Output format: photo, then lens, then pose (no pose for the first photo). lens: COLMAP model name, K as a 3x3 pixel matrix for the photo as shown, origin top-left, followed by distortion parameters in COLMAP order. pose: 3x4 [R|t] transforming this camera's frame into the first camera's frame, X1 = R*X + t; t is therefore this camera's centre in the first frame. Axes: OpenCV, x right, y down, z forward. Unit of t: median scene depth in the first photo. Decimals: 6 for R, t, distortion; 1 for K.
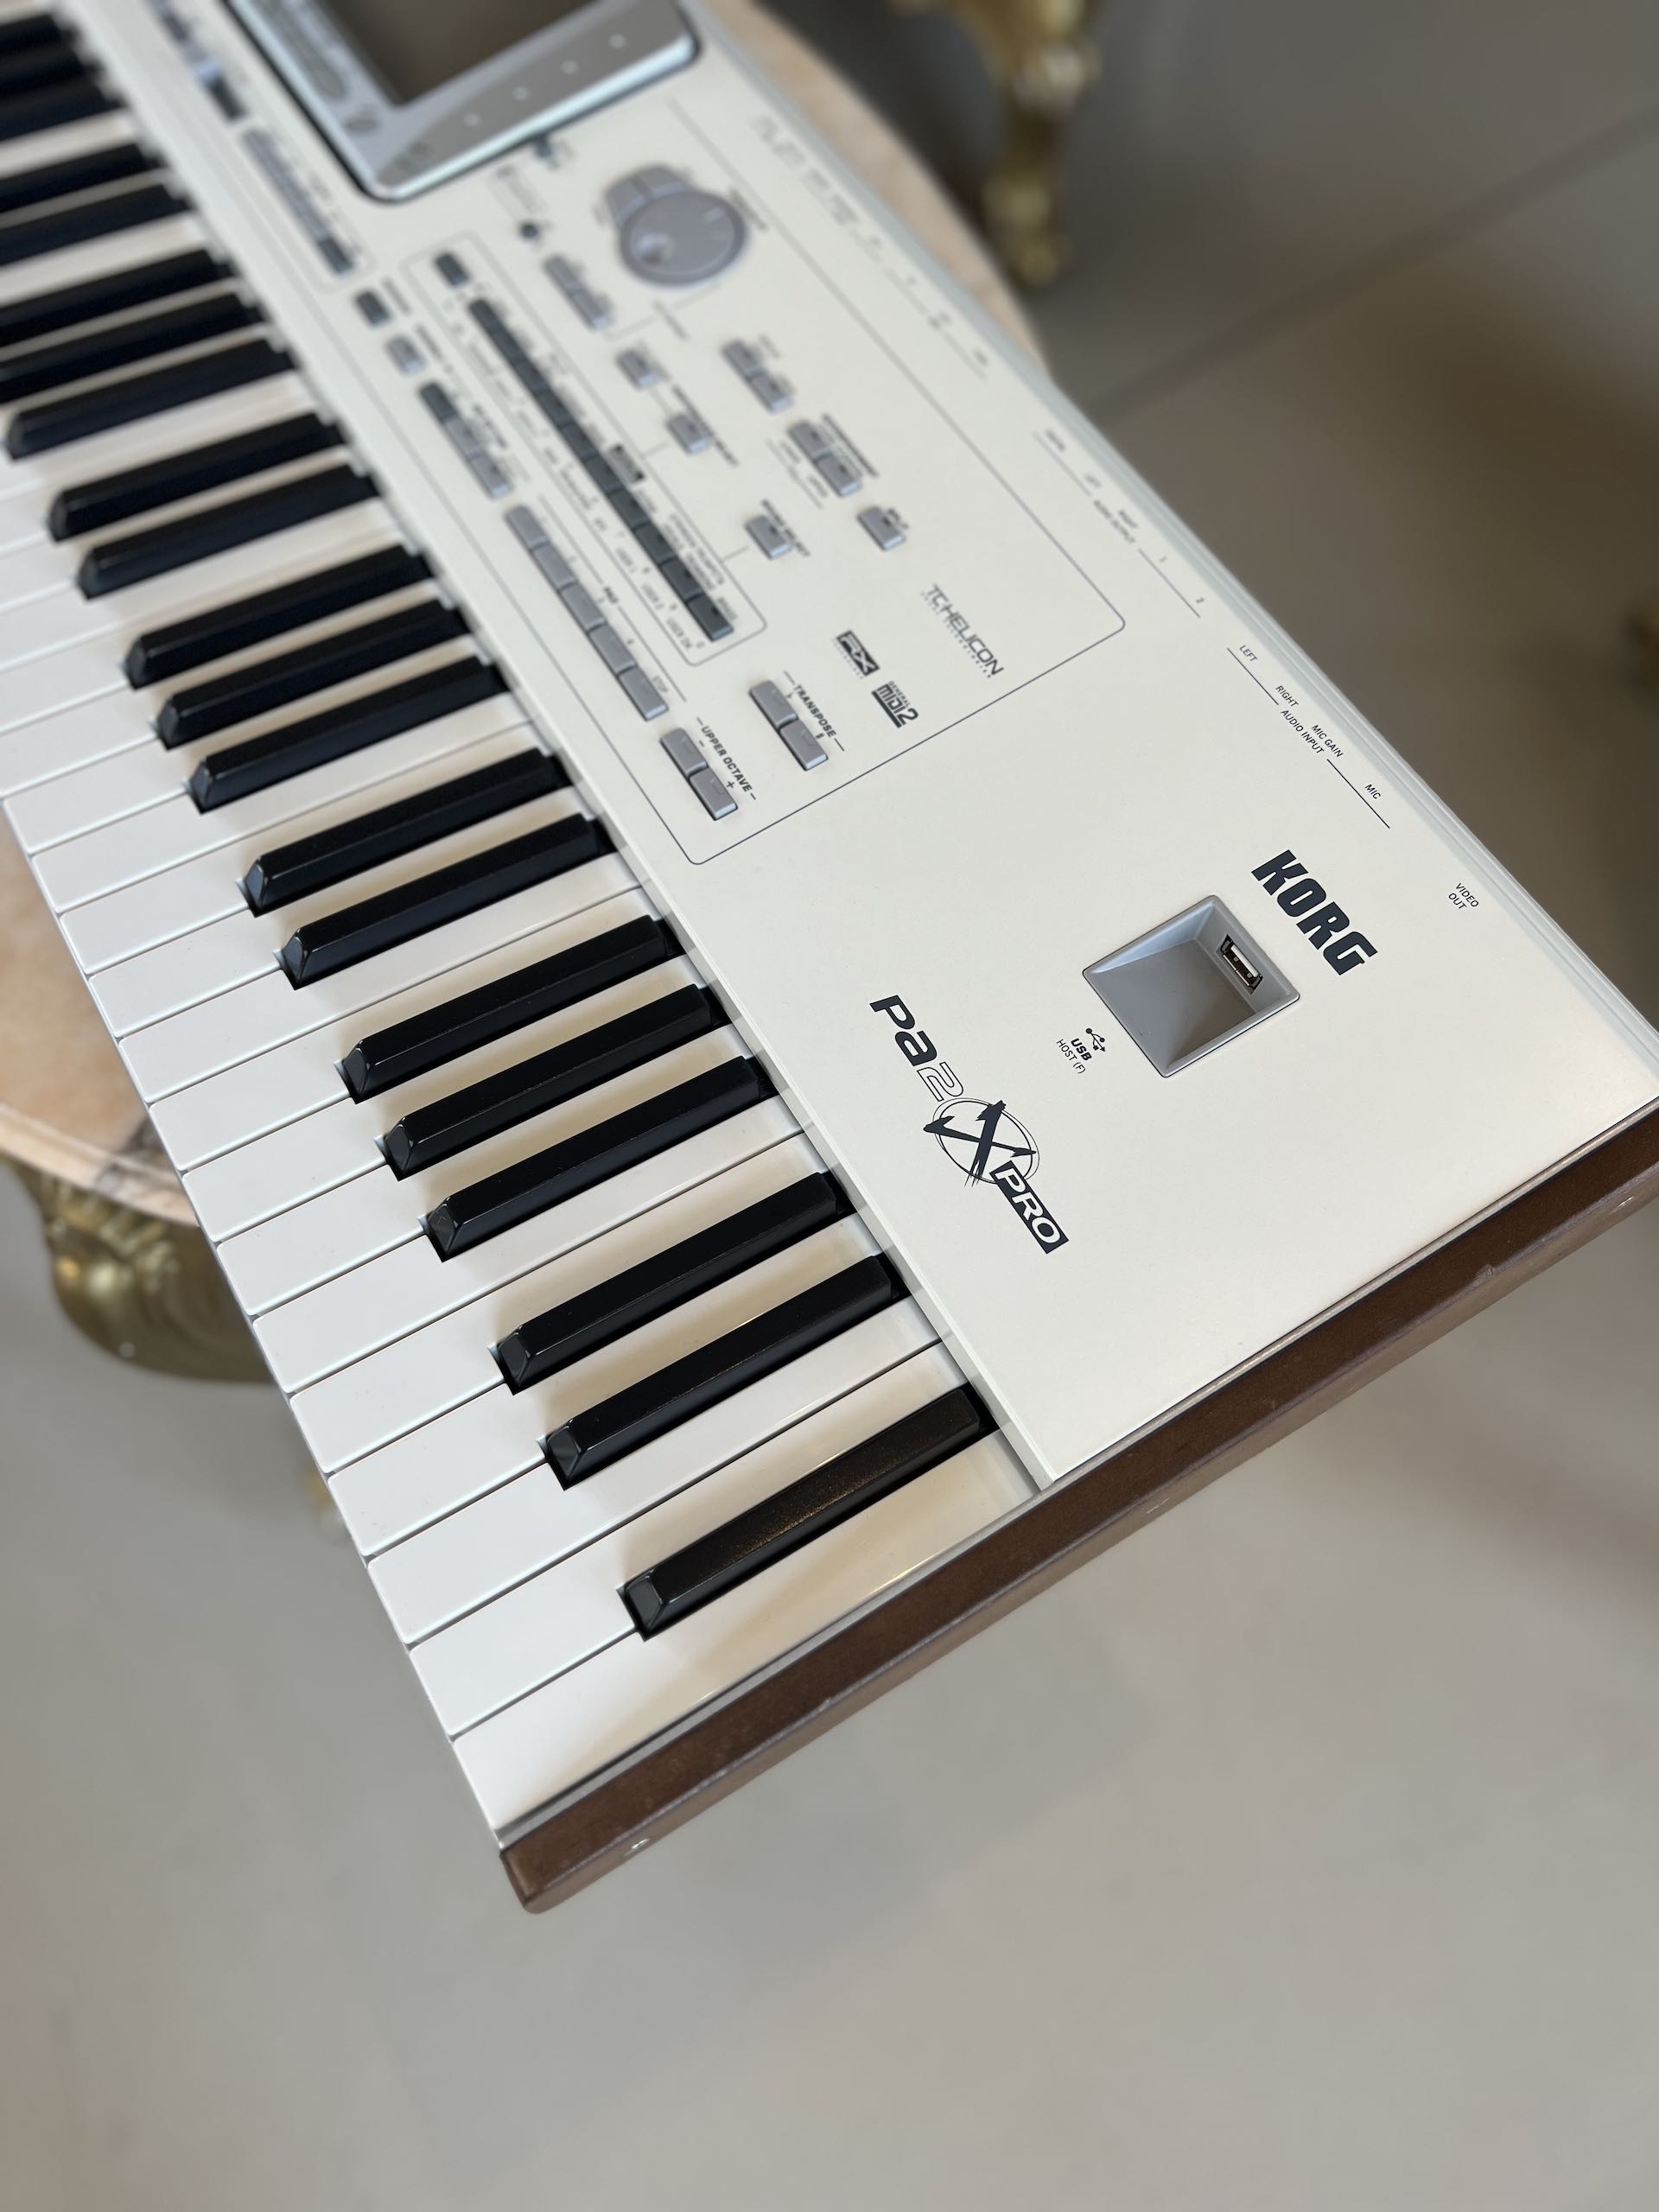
lens RADIAL K [[1686.9, 0, 817.1], [0, 1686.9, 1102.7], [0, 0, 1]] dist [0.058771, -0.054314]
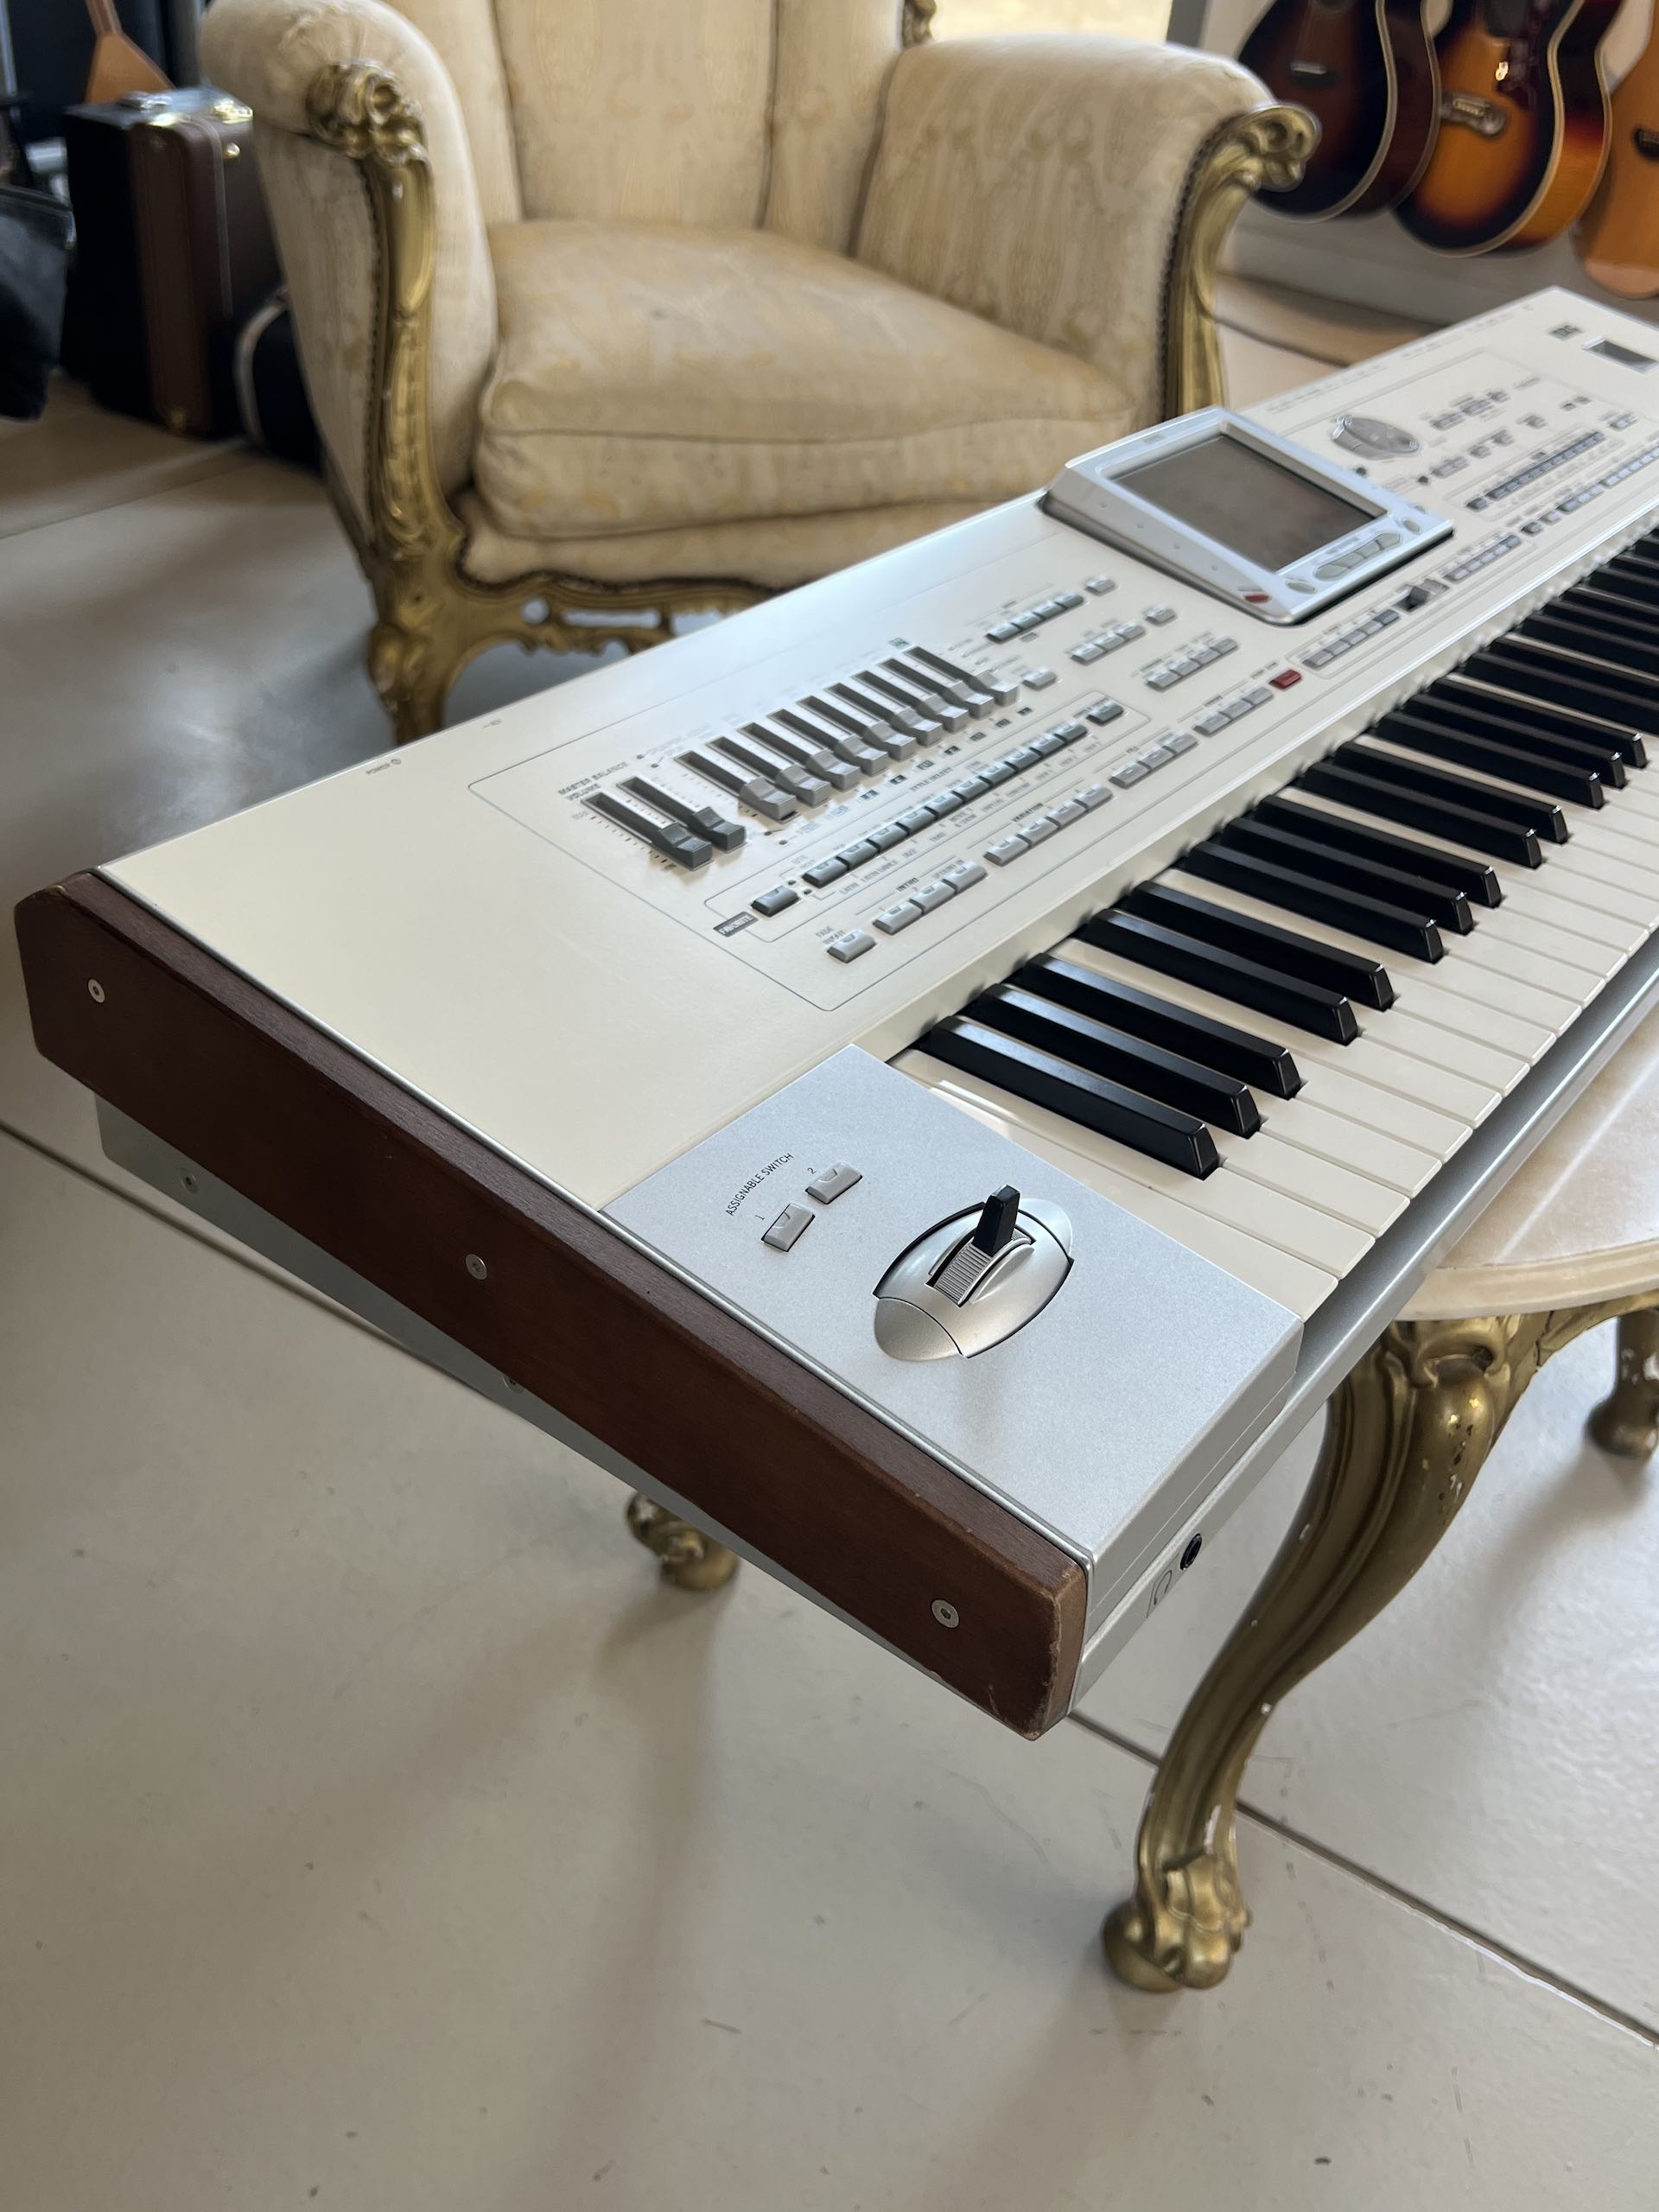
lens RADIAL K [[1939.8, 0, 828.2], [0, 1939.8, 1111.8], [0, 0, 1]] dist [0.030504, -0.009453]
pose [[-0.368065, -0.609973, 0.701756, -1.938505], [0.763035, 0.233134, 0.602848, -2.314796], [-0.531324, 0.757352, 0.379622, 1.331703]]
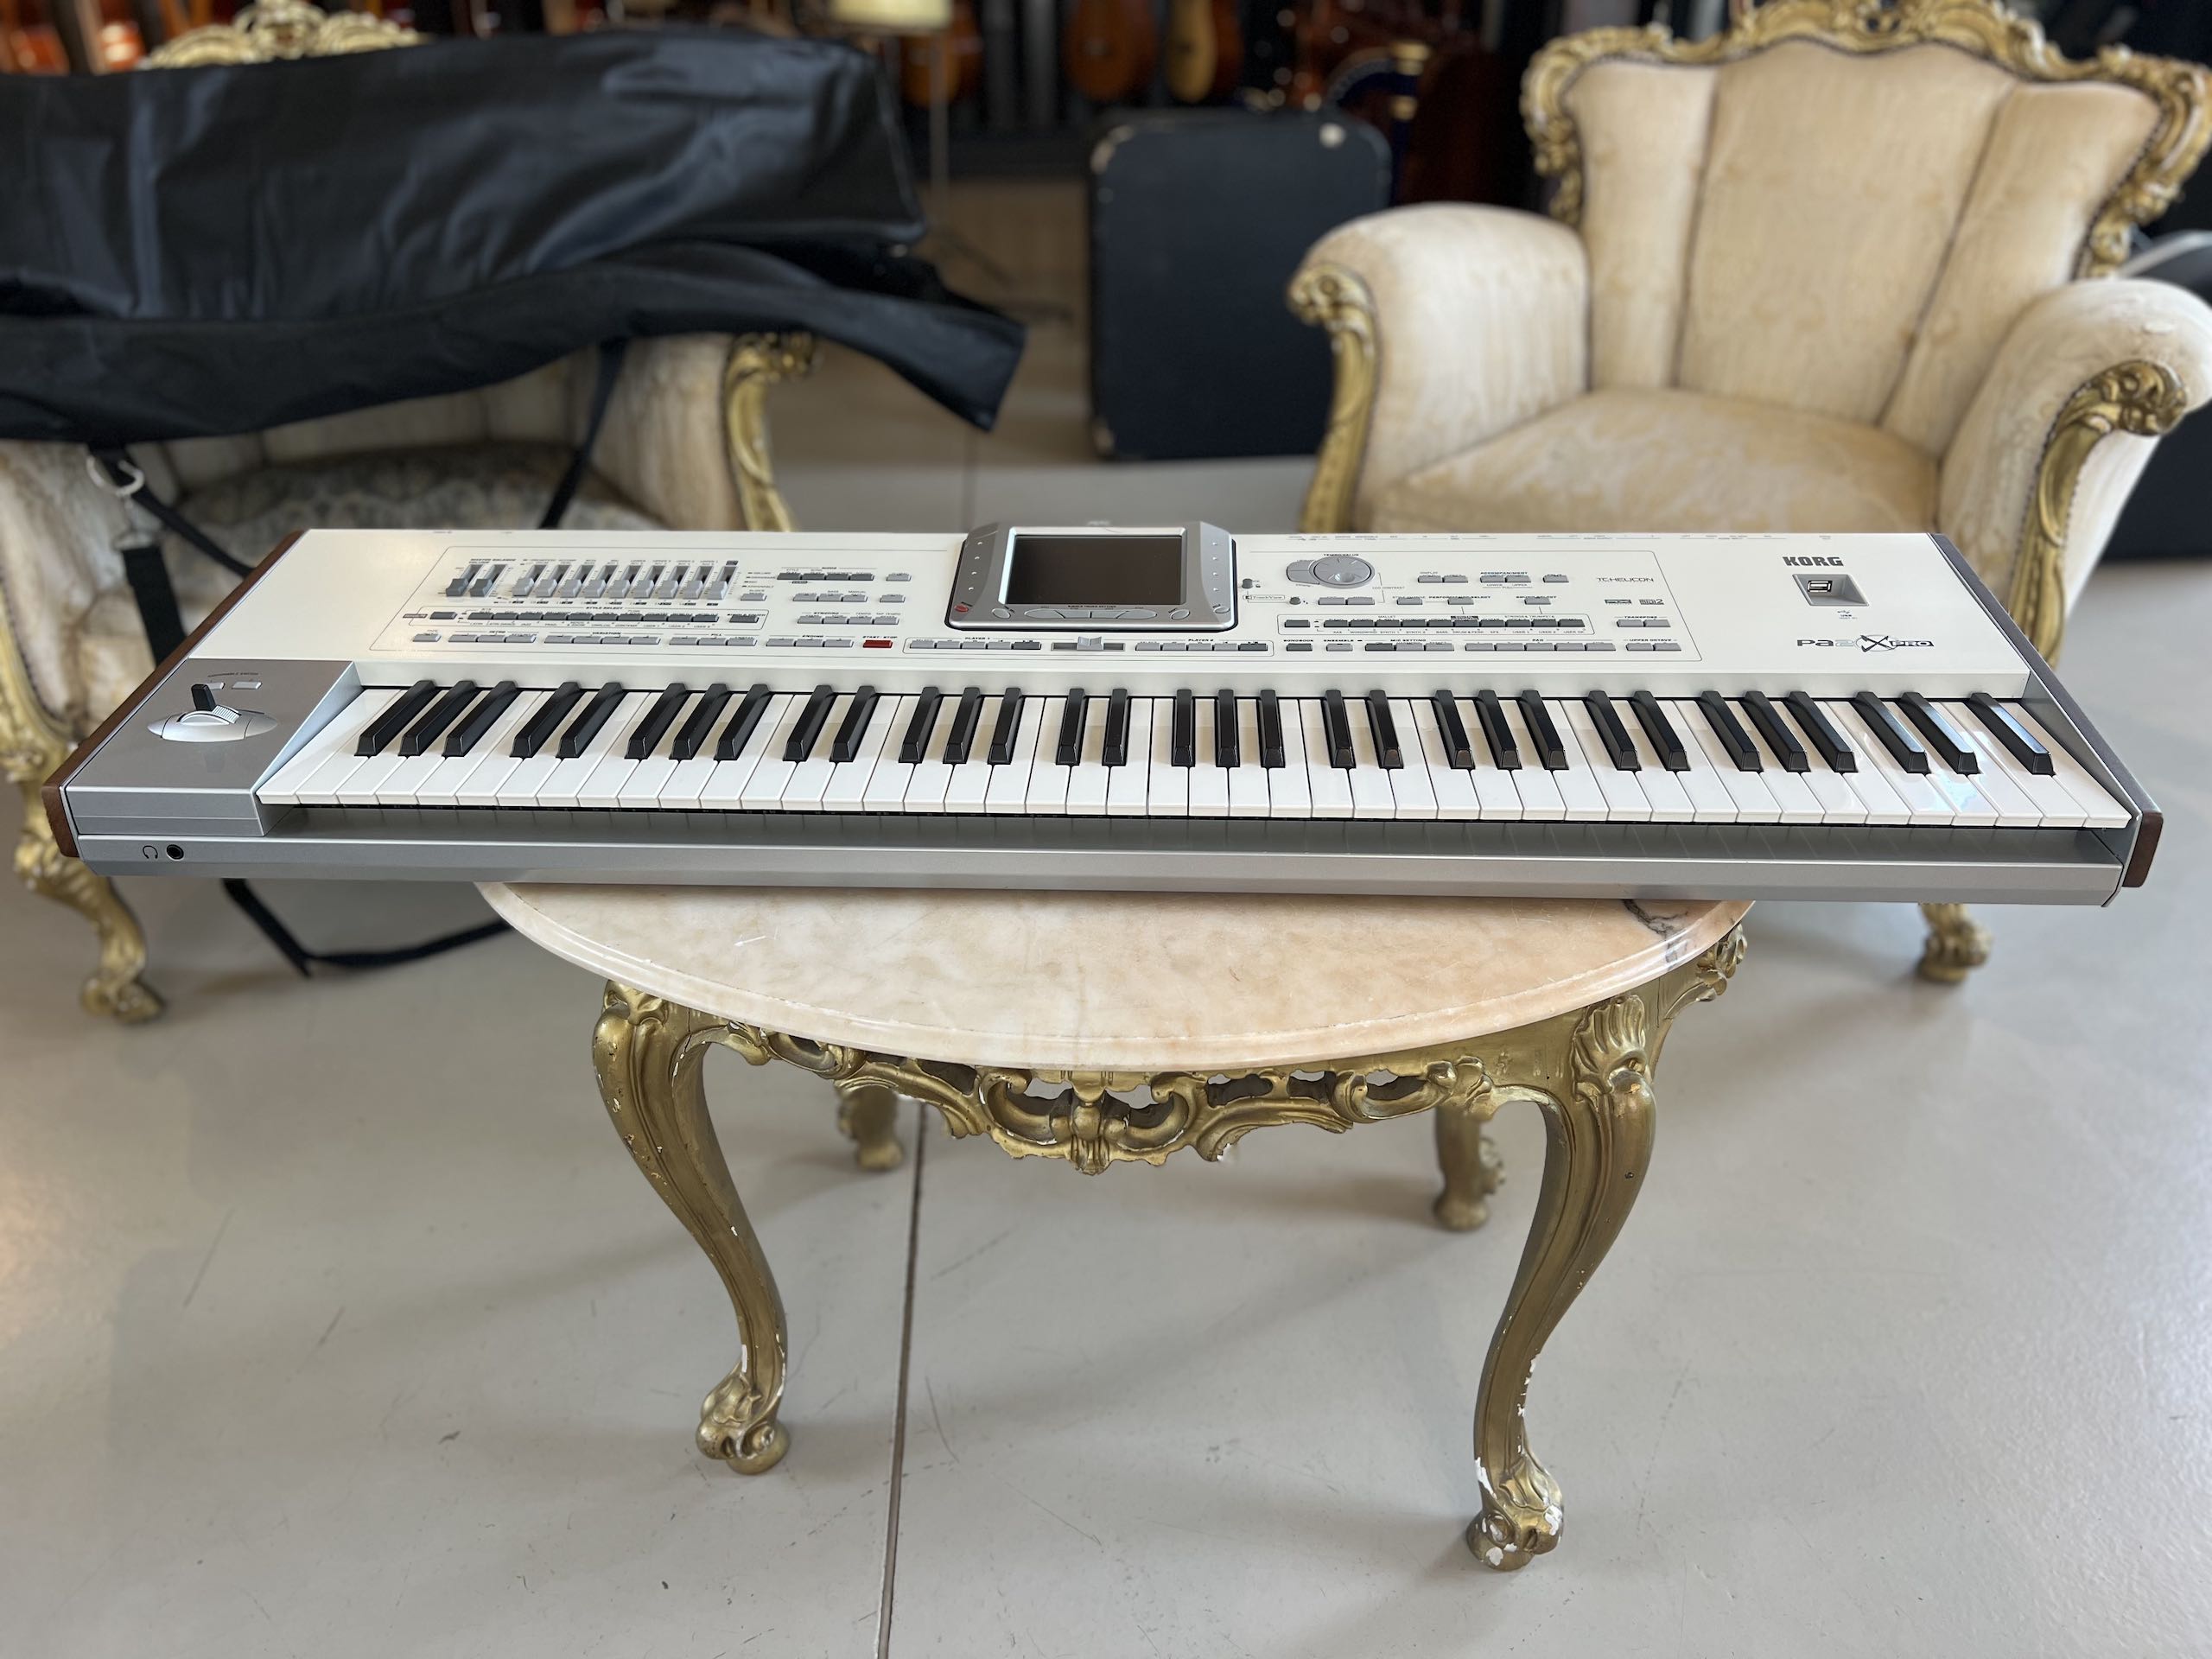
lens RADIAL K [[1686.9, 0, 1108.5], [0, 1686.9, 829.9], [0, 0, 1]] dist [0.058771, -0.054314]
pose [[0.553474, -0.451249, 0.700030, -2.275126], [0.752086, 0.631888, -0.187308, -0.174128], [-0.357818, 0.630152, 0.689111, -0.141153]]
